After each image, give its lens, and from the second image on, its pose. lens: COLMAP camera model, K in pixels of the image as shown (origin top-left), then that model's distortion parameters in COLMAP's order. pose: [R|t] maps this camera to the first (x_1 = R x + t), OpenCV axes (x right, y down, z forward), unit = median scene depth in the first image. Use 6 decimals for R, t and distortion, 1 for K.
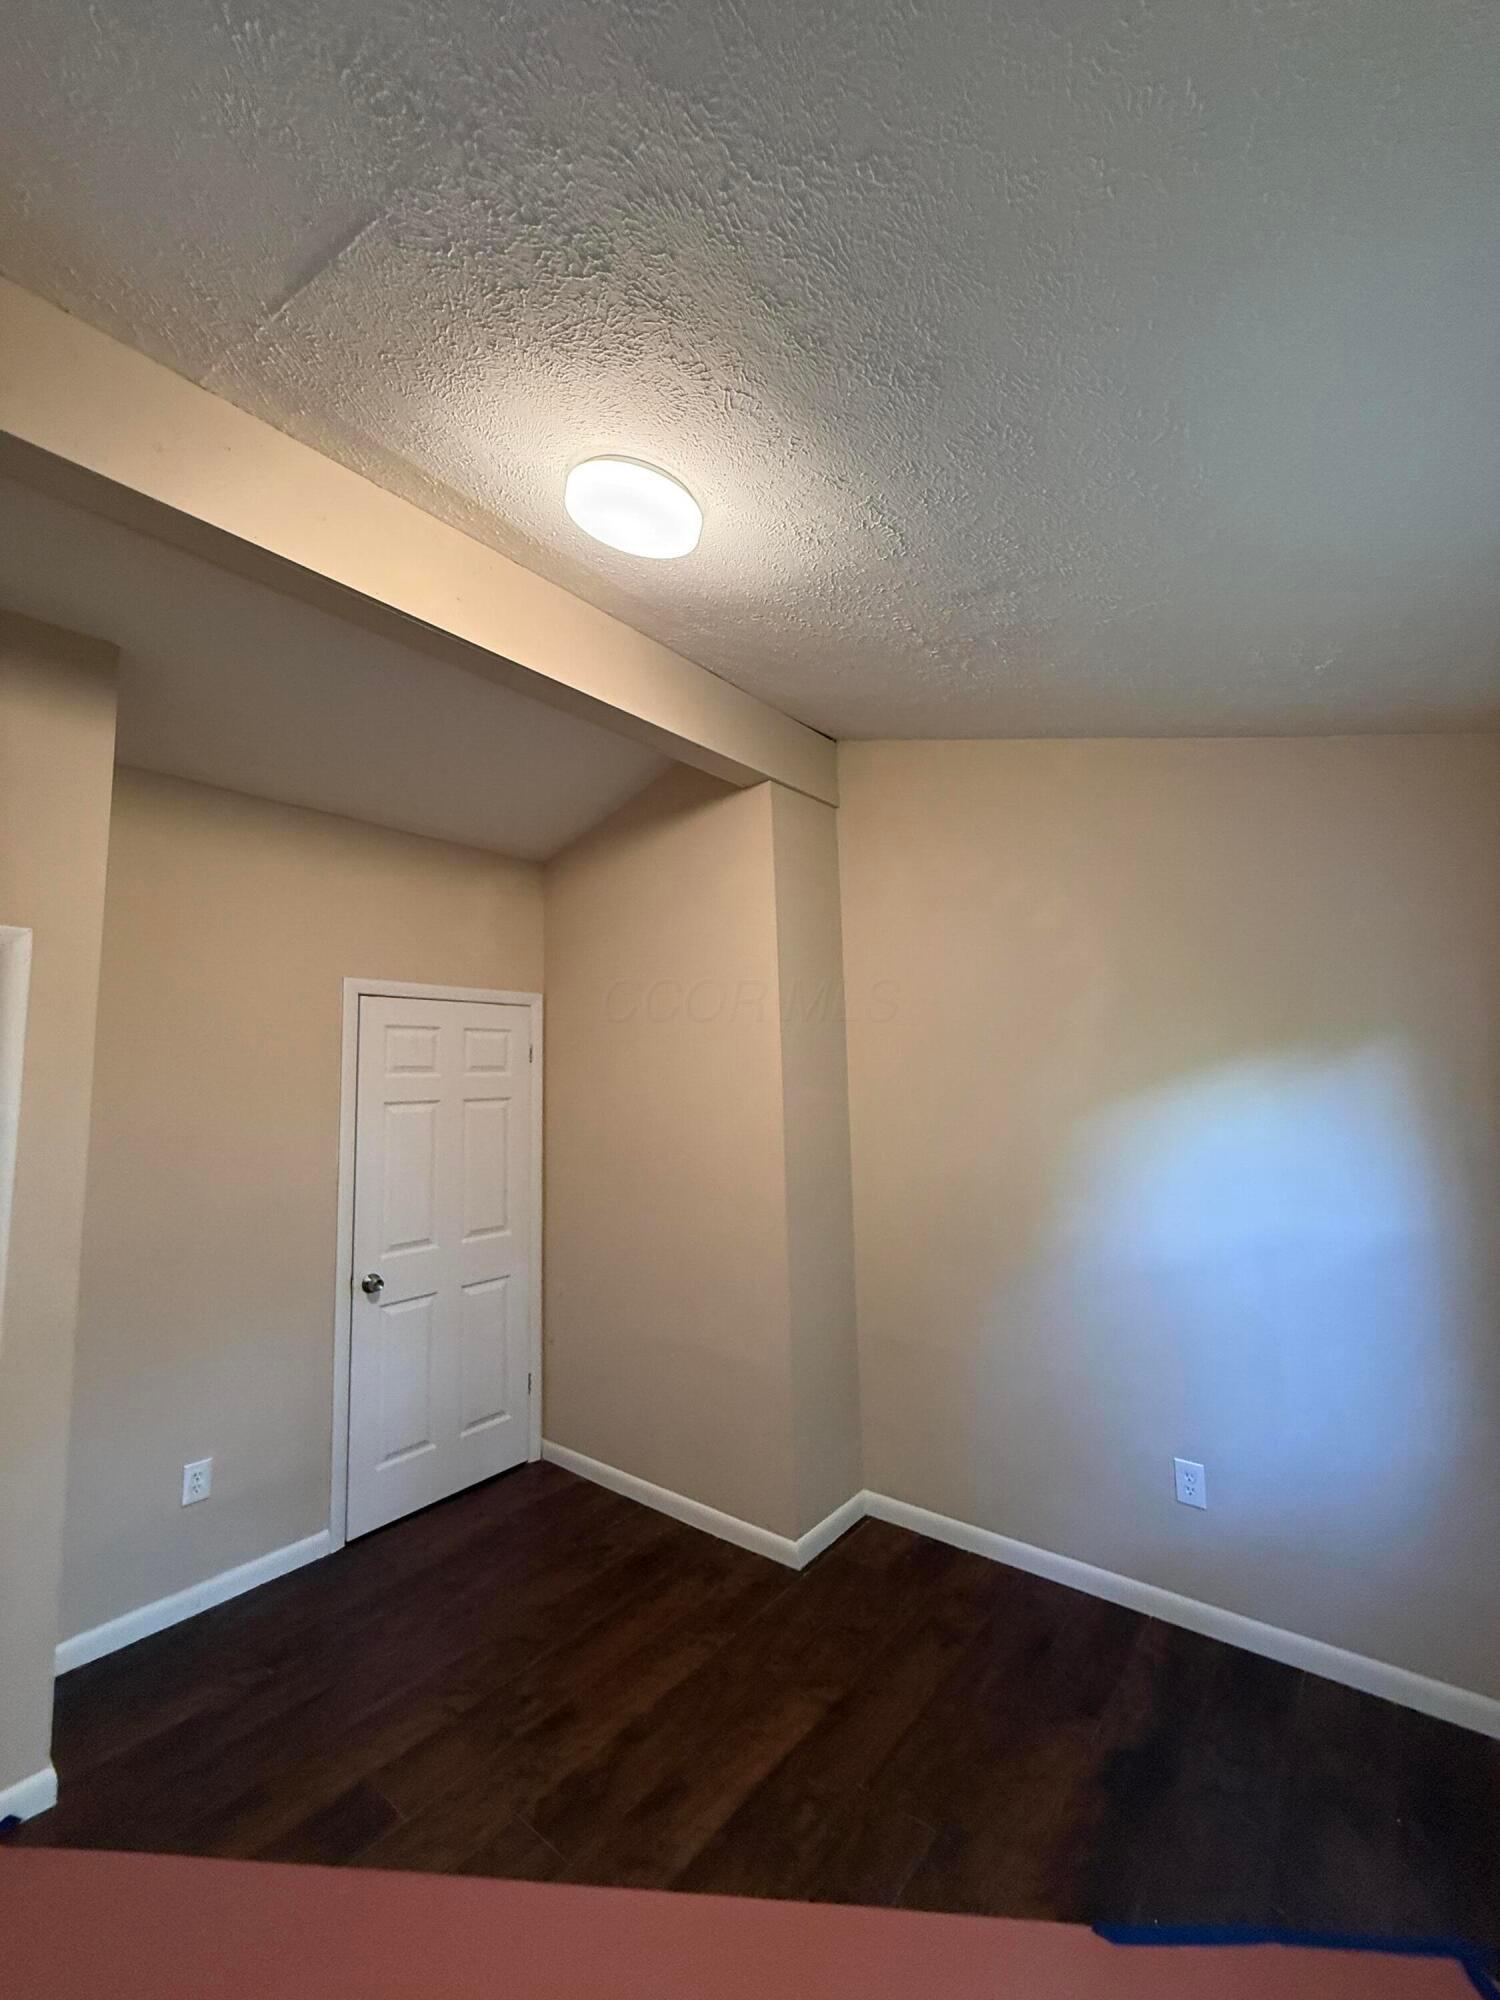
lens RADIAL K [[794.8, 0, 756.4], [0, 794.8, 996.3], [0, 0, 1]] dist [0.001338, -0.000498]
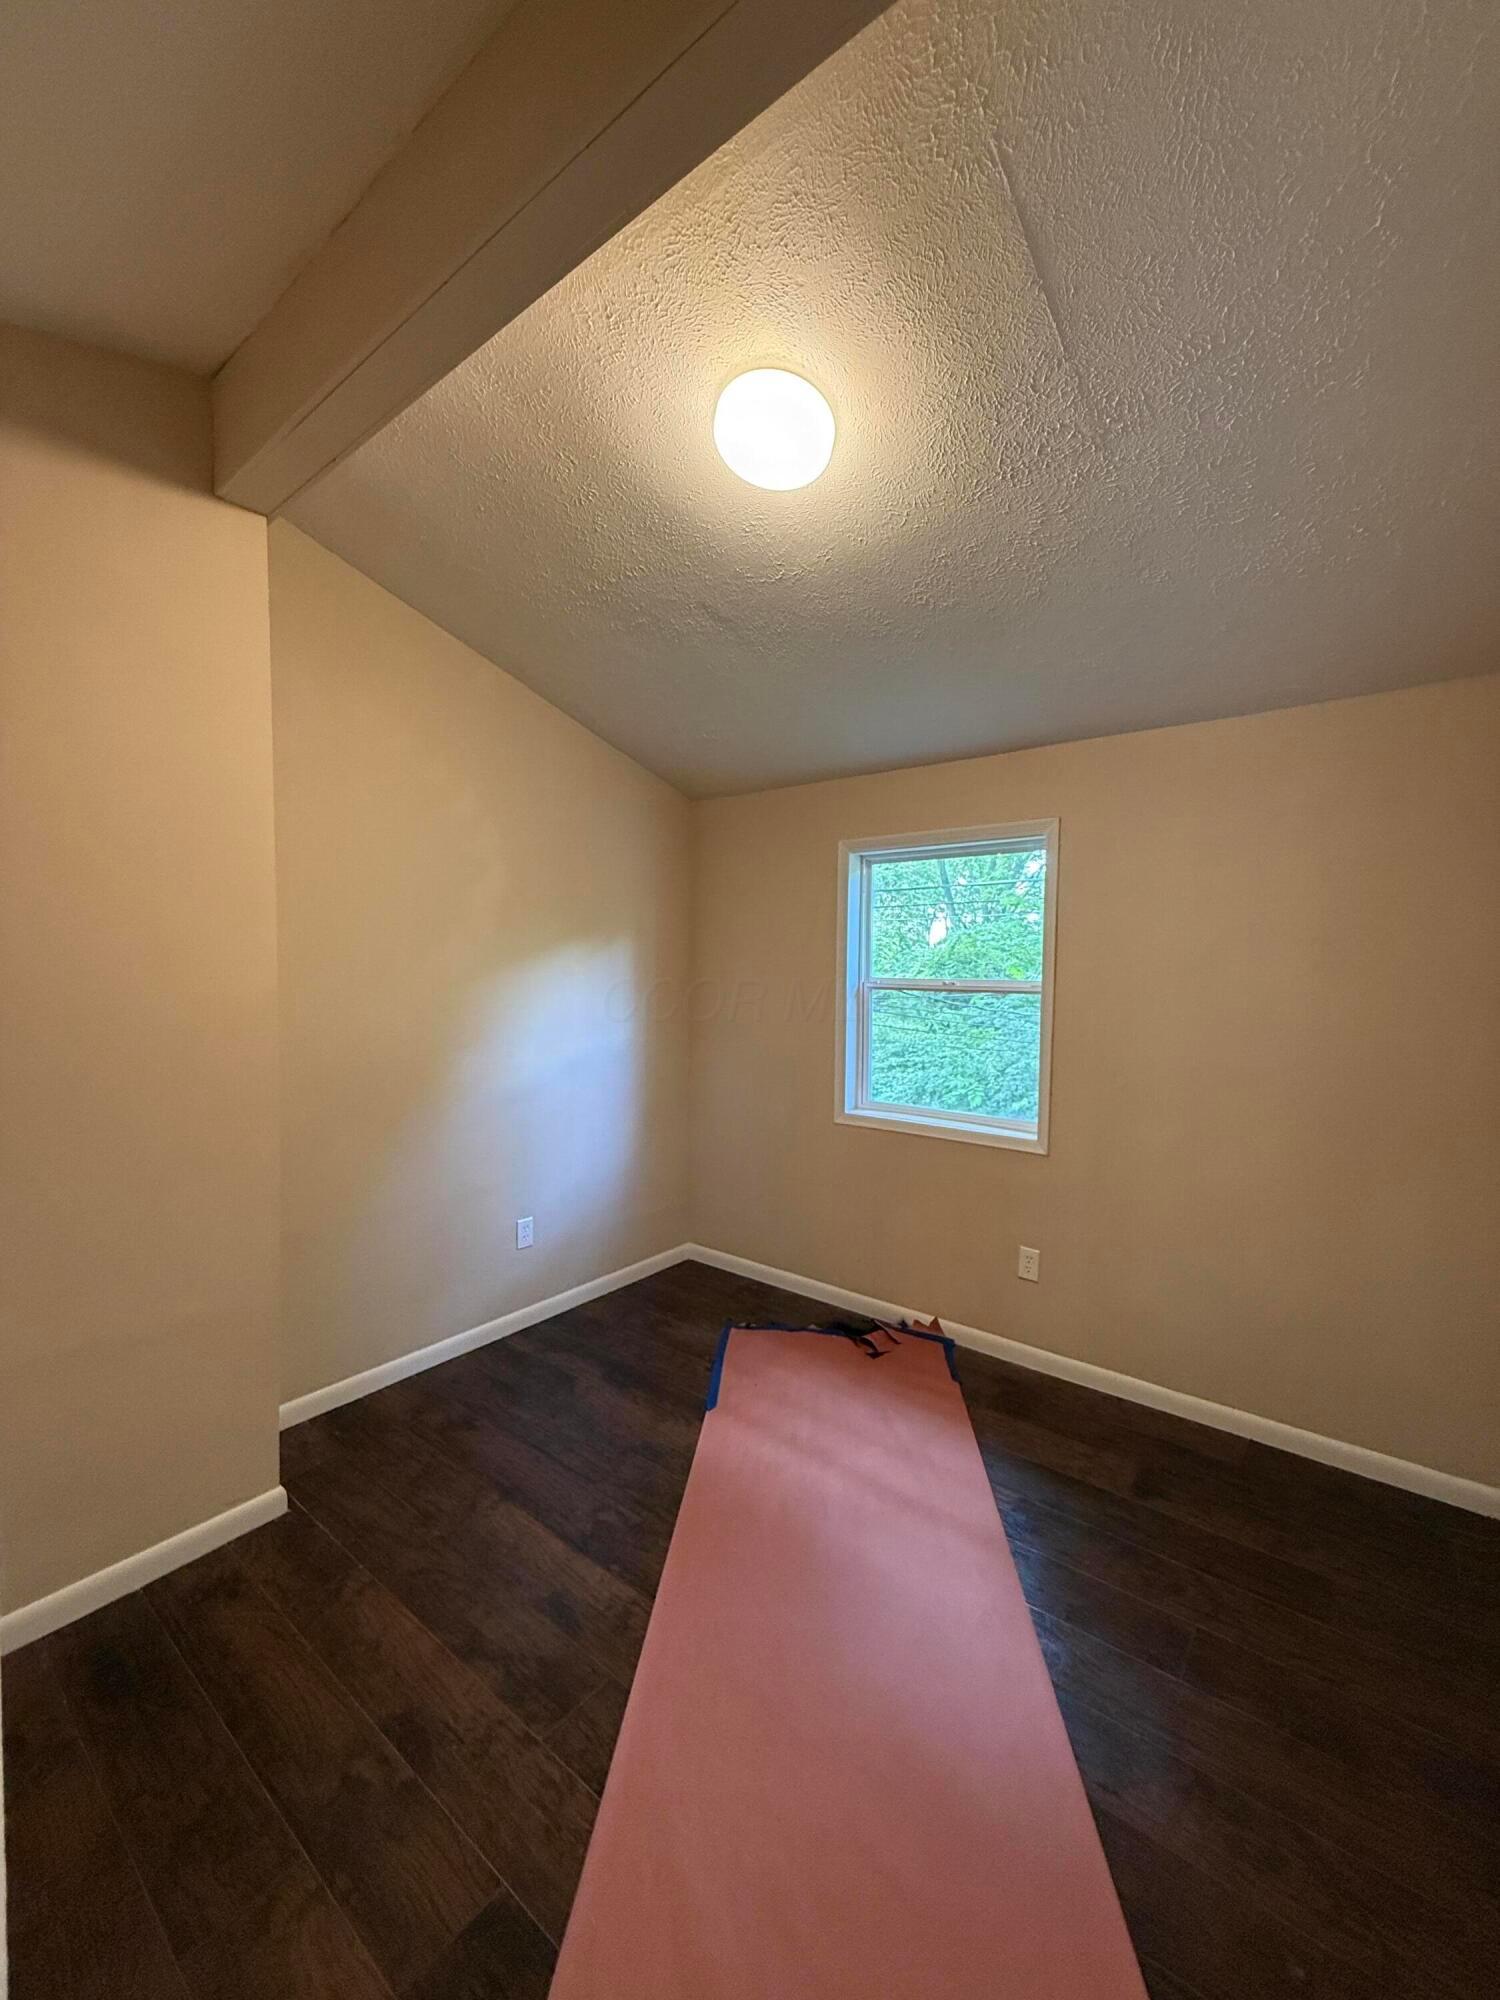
lens RADIAL K [[794.8, 0, 750.4], [0, 794.8, 992.4], [0, 0, 1]] dist [0.001338, -0.000498]
pose [[-0.005959, -0.006641, 0.999960, -1.001463], [-0.122070, 0.992504, 0.005864, 0.136358], [-0.992504, -0.122030, -0.006725, 0.737089]]
